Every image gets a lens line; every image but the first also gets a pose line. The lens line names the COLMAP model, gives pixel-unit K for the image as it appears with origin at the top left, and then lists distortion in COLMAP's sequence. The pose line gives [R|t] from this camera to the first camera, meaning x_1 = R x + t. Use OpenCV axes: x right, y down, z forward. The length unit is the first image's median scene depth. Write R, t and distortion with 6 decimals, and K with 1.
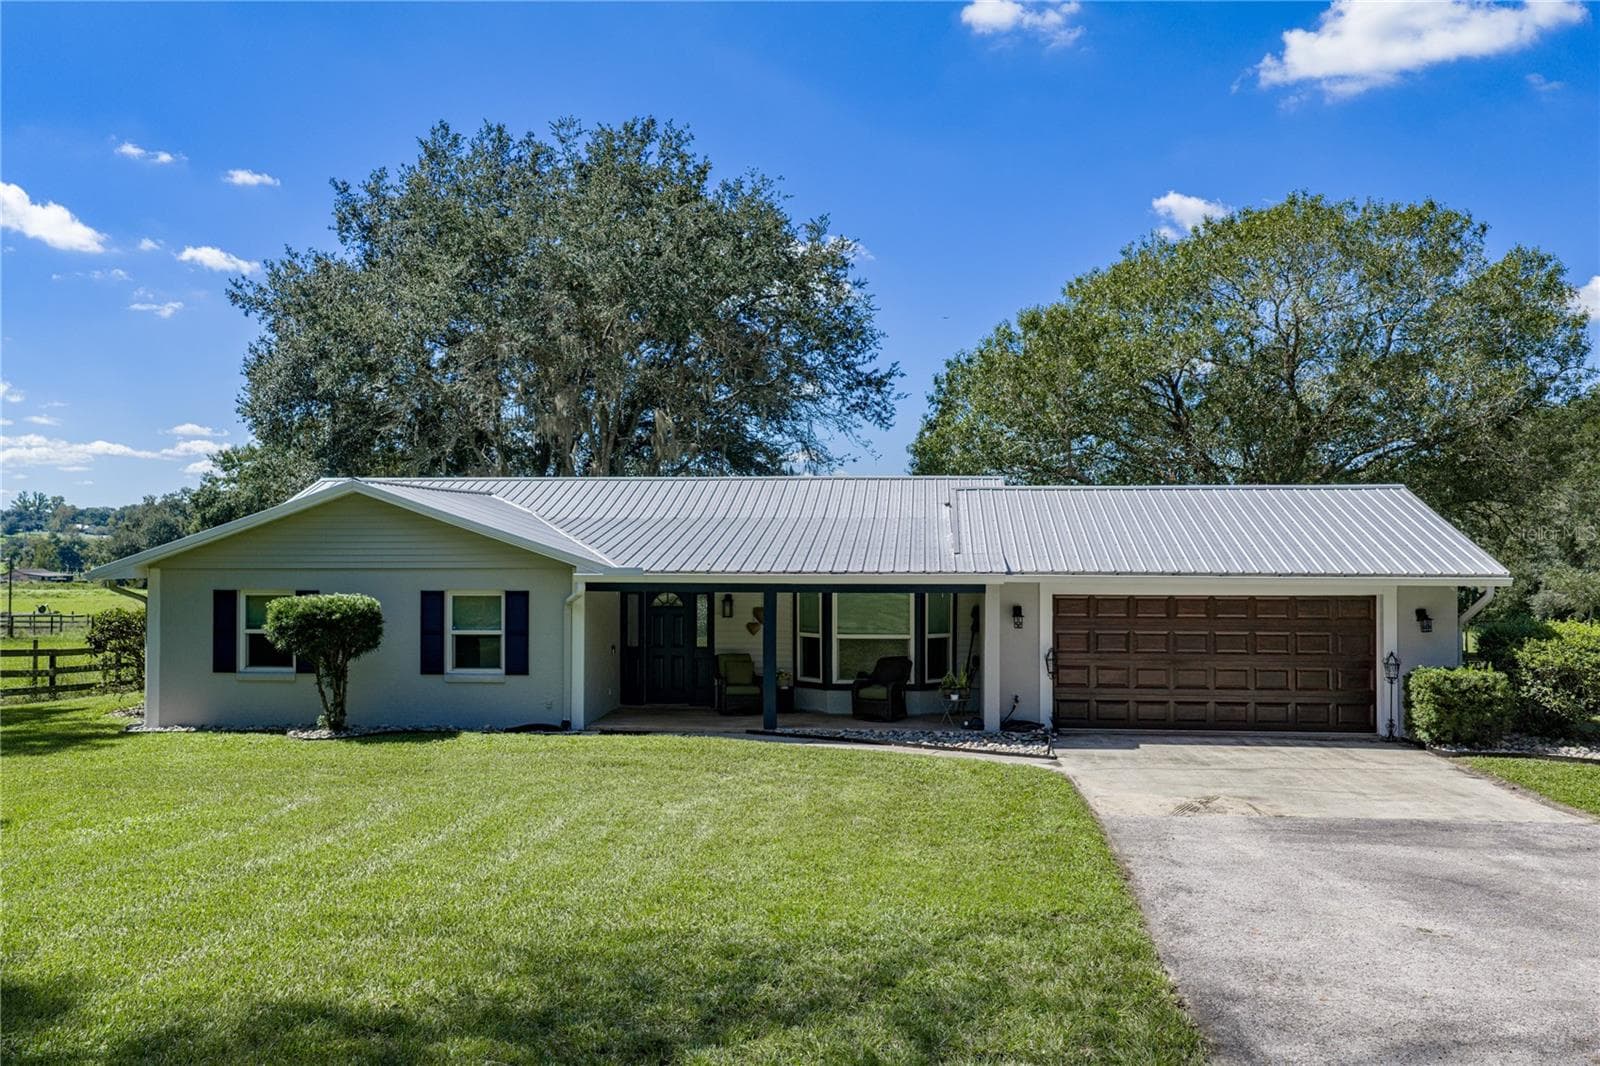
lens RADIAL K [[1315.4, 0, 800.0], [0, 1315.4, 533.0], [0, 0, 1]] dist [0.036564, 0.006589]
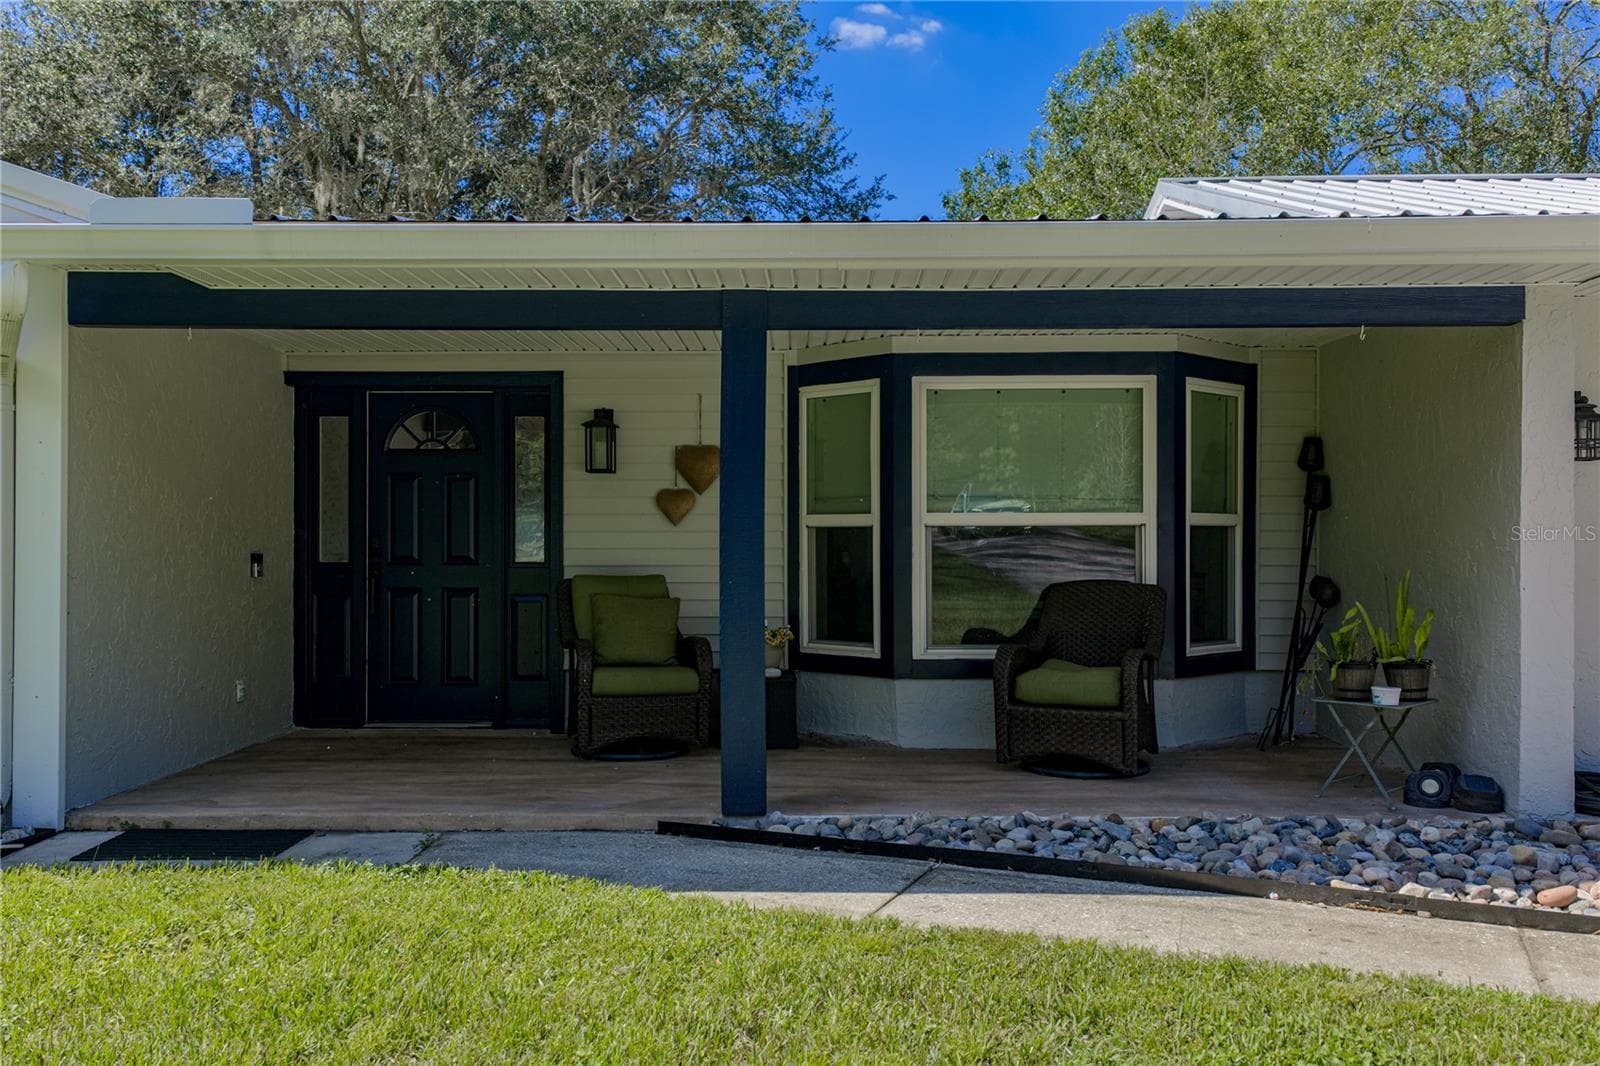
lens RADIAL K [[1315.4, 0, 800.0], [0, 1315.4, 533.0], [0, 0, 1]] dist [0.036564, 0.006589]
pose [[0.996978, 0.000668, 0.077681, -0.030230], [-0.000620, 1.000000, -0.000641, 0.082074], [-0.077682, 0.000591, 0.996978, 0.664024]]
